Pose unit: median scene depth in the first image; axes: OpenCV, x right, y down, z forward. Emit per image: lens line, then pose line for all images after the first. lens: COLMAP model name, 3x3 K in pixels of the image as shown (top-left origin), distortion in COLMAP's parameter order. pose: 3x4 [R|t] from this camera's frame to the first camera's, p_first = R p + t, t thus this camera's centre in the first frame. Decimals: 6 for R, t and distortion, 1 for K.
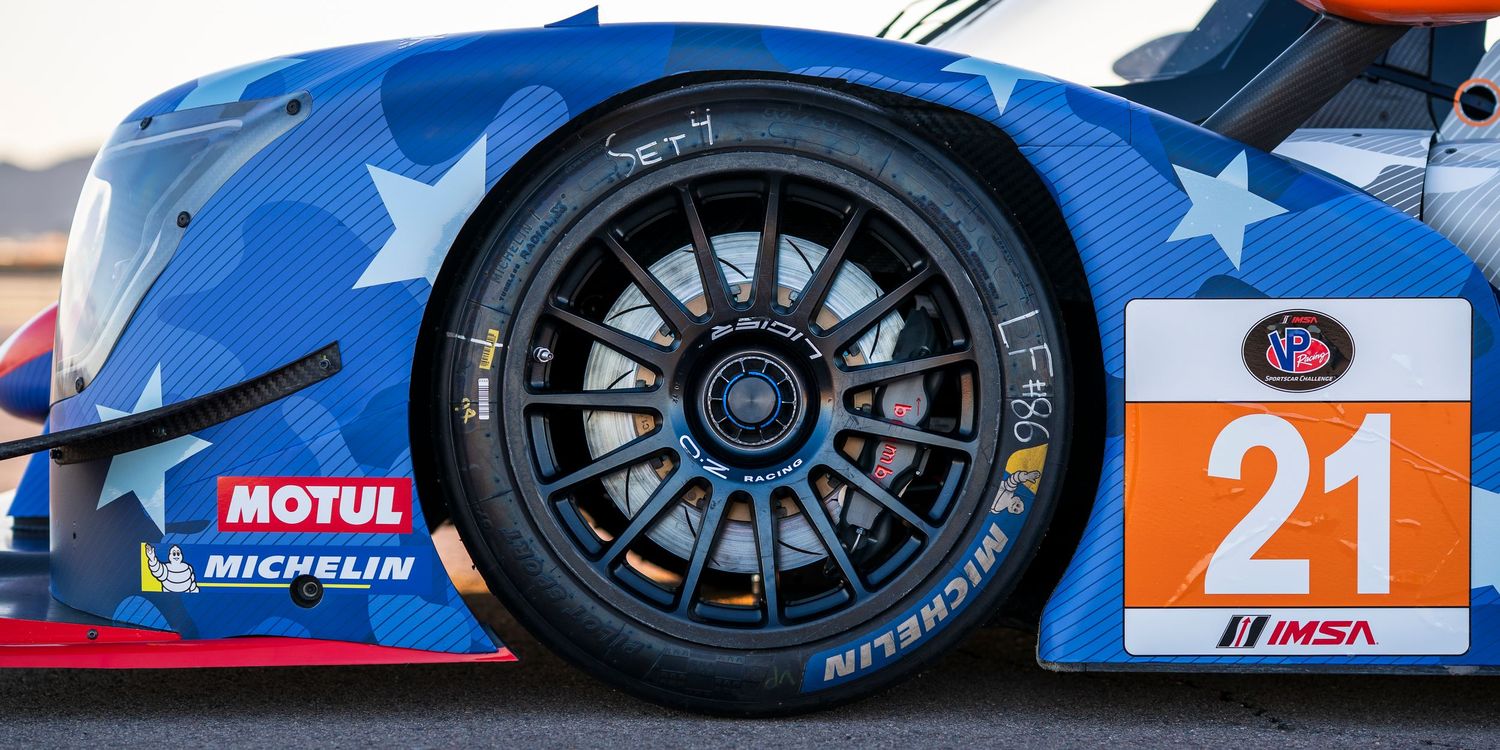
lens RADIAL K [[3639.8, 0, 750.0], [0, 3639.8, 375.0], [0, 0, 1]] dist [0.105907, 0.598344]
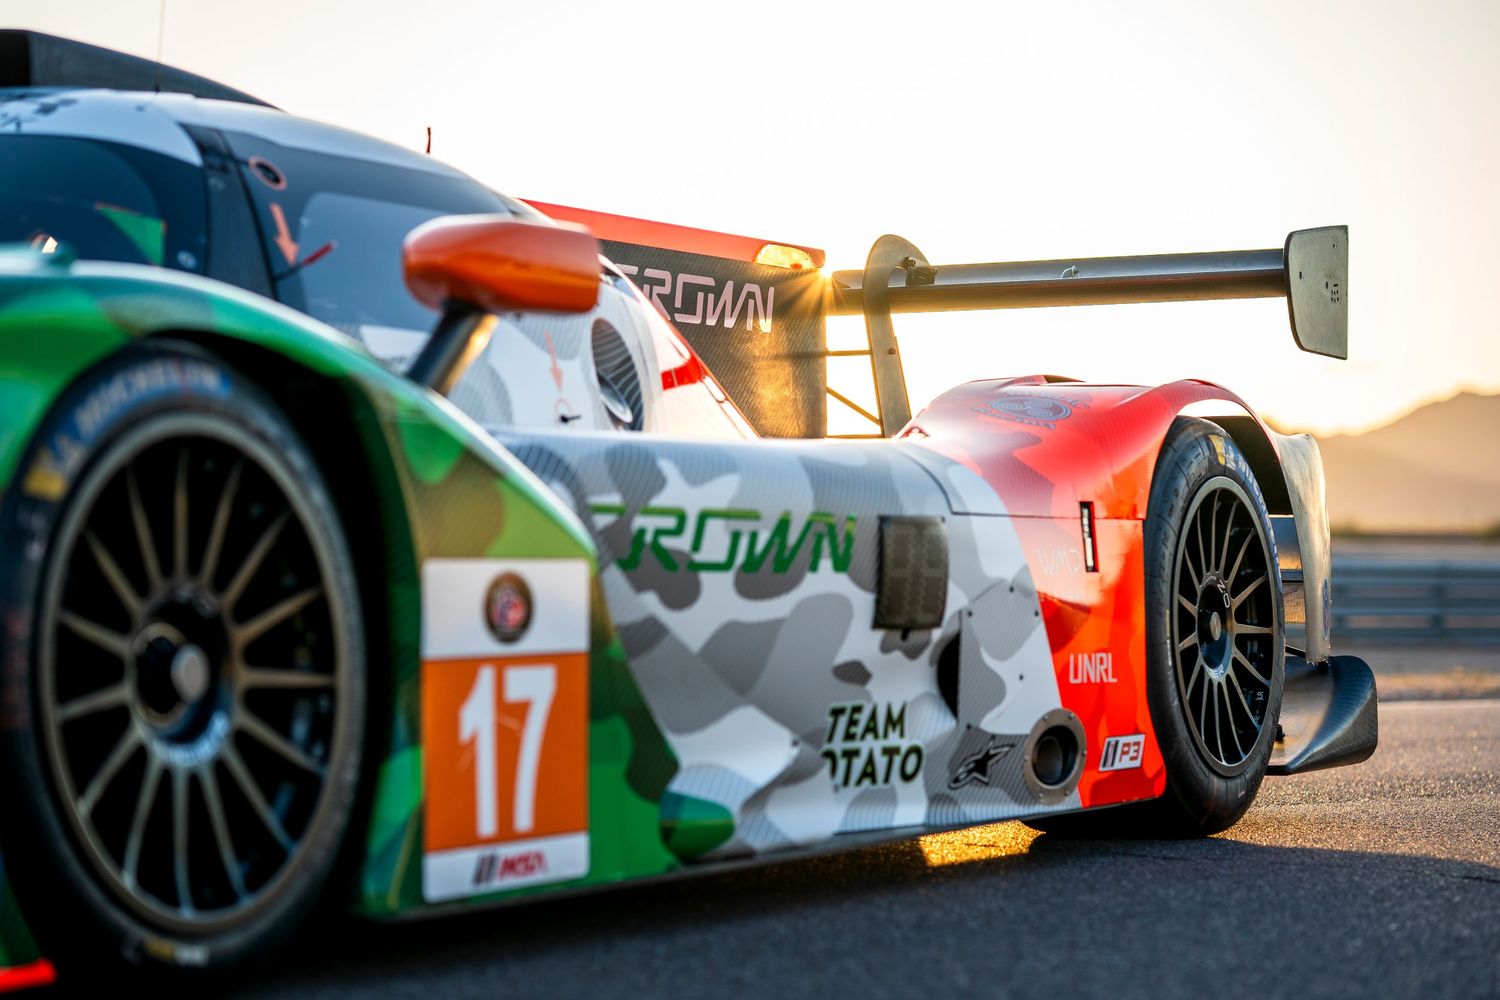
lens RADIAL K [[3617.3, 0, 750.0], [0, 3617.3, 500.0], [0, 0, 1]] dist [0.144419, -0.529027]
pose [[0.459666, 0.011927, 0.888012, -0.779525], [0.030279, 0.999118, -0.029093, -0.006171], [-0.887575, 0.040261, 0.458900, 0.432208]]
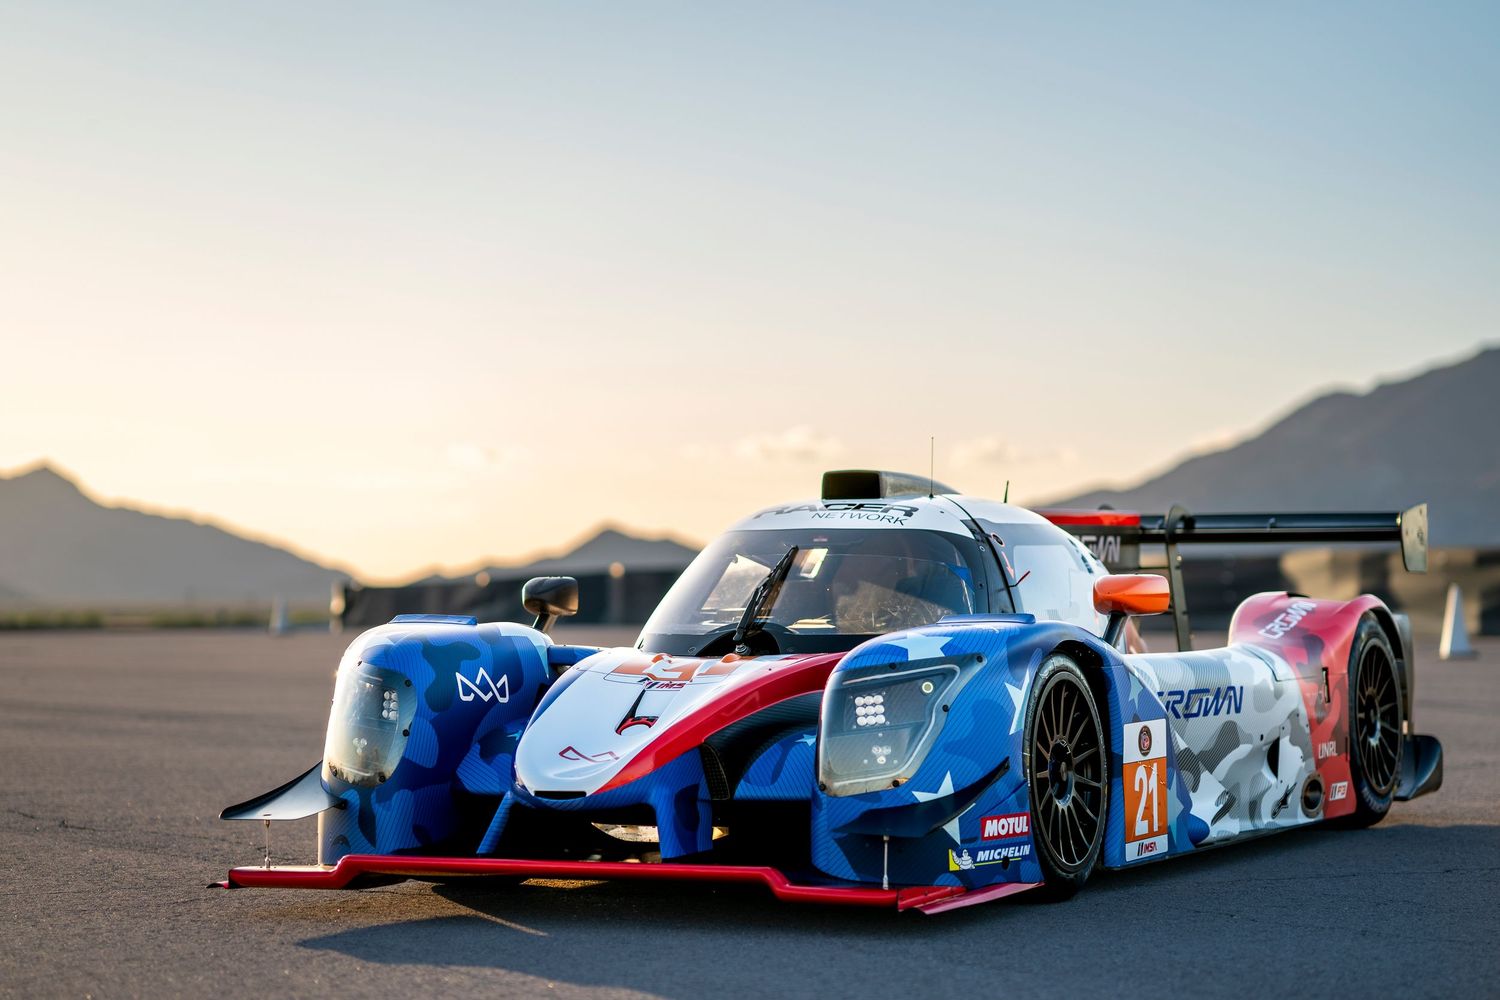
lens RADIAL K [[3617.3, 0, 750.0], [0, 3617.3, 500.0], [0, 0, 1]] dist [0.144419, -0.529027]
pose [[0.427229, 0.009559, 0.904093, -2.338479], [0.039763, 0.998778, -0.029350, -0.114755], [-0.903269, 0.048488, 0.426326, 0.129977]]
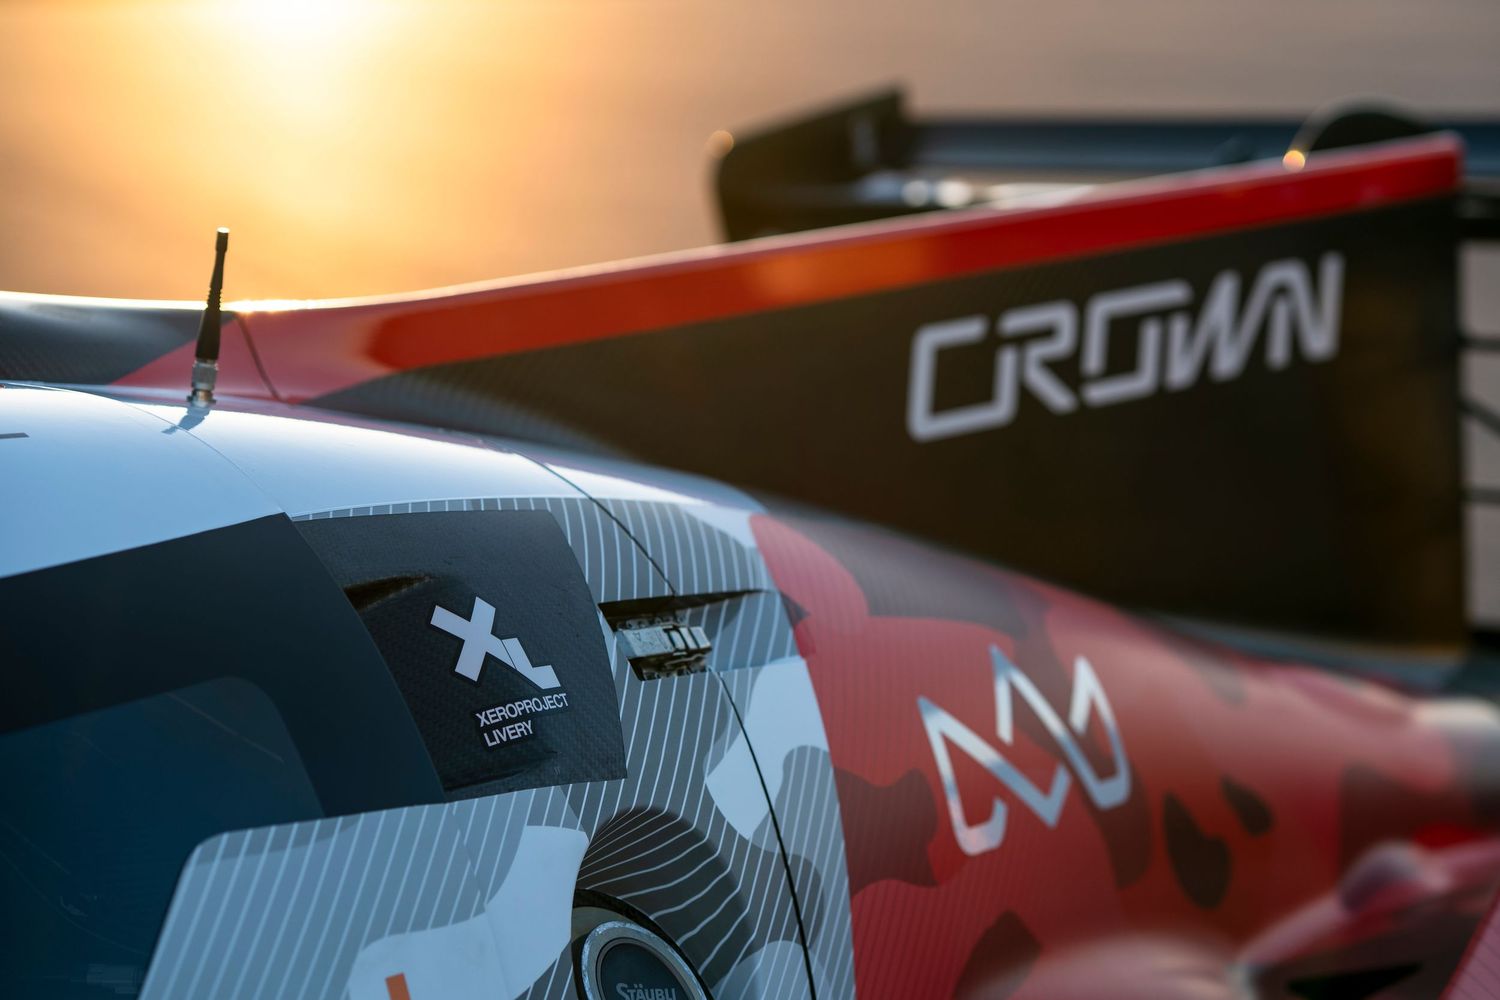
lens RADIAL K [[3928.3, 0, 750.0], [0, 3928.3, 500.0], [0, 0, 1]] dist [0.117807, 0.023270]
pose [[0.652054, -0.144841, 0.744209, 0.024245], [0.067711, 0.988785, 0.133116, -0.245416], [-0.755143, -0.036408, 0.654548, 0.728408]]
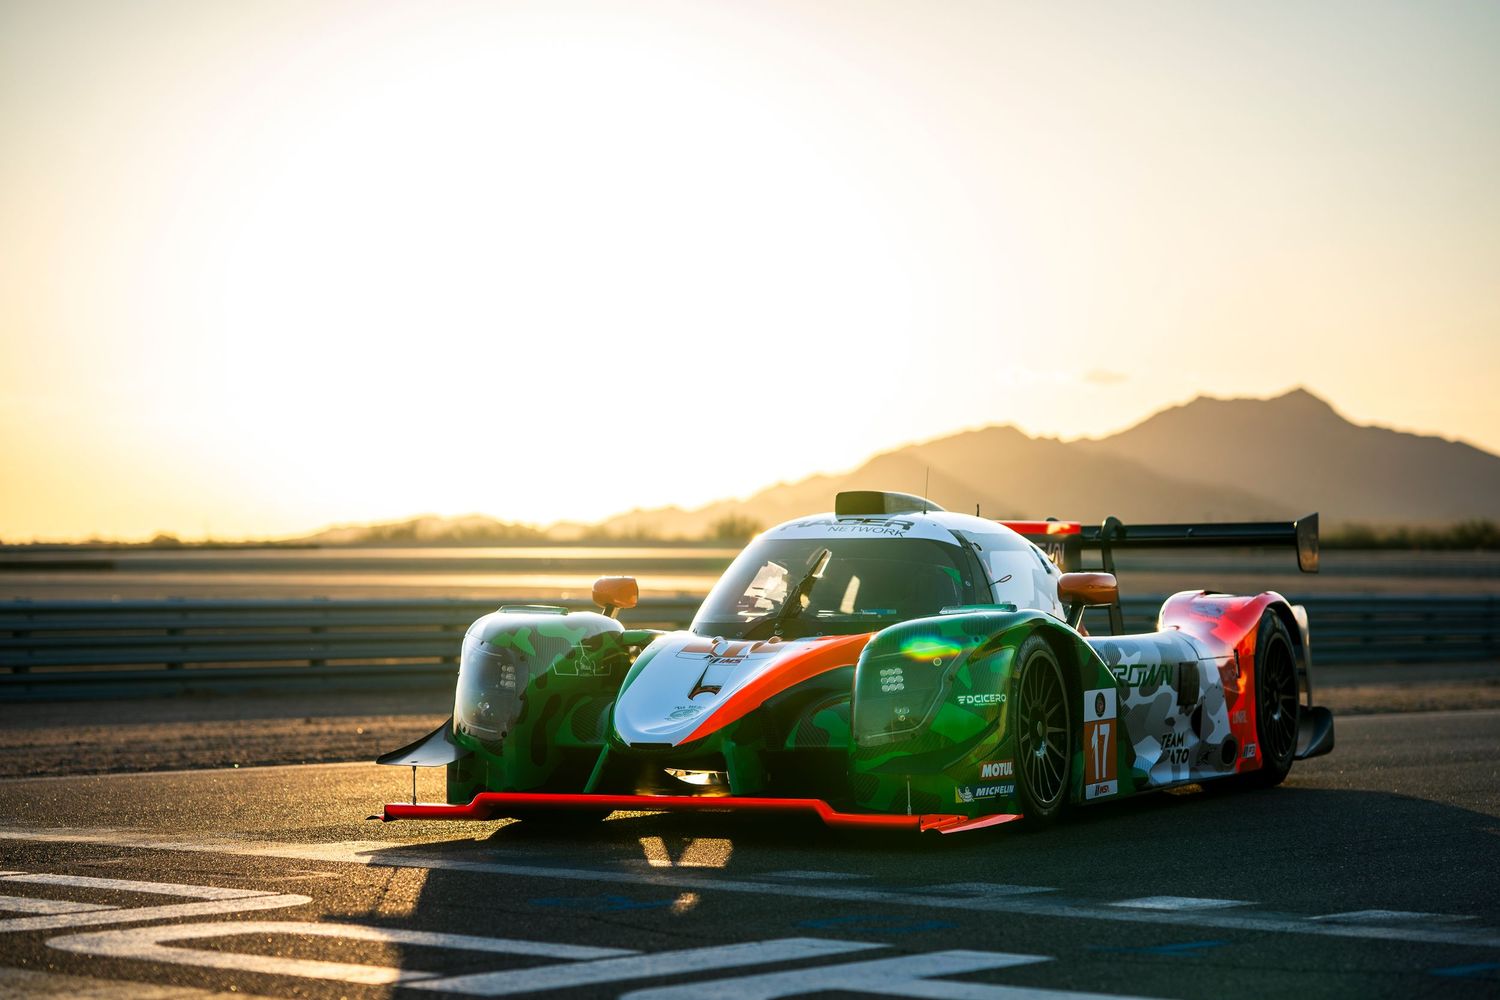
lens RADIAL K [[3599.4, 0, 750.0], [0, 3599.4, 500.0], [0, 0, 1]] dist [0.128448, -0.185502]
pose [[0.397687, 0.010933, 0.917456, -2.989251], [0.040209, 0.998761, -0.029331, -0.110312], [-0.916640, 0.048555, 0.396754, -0.023399]]
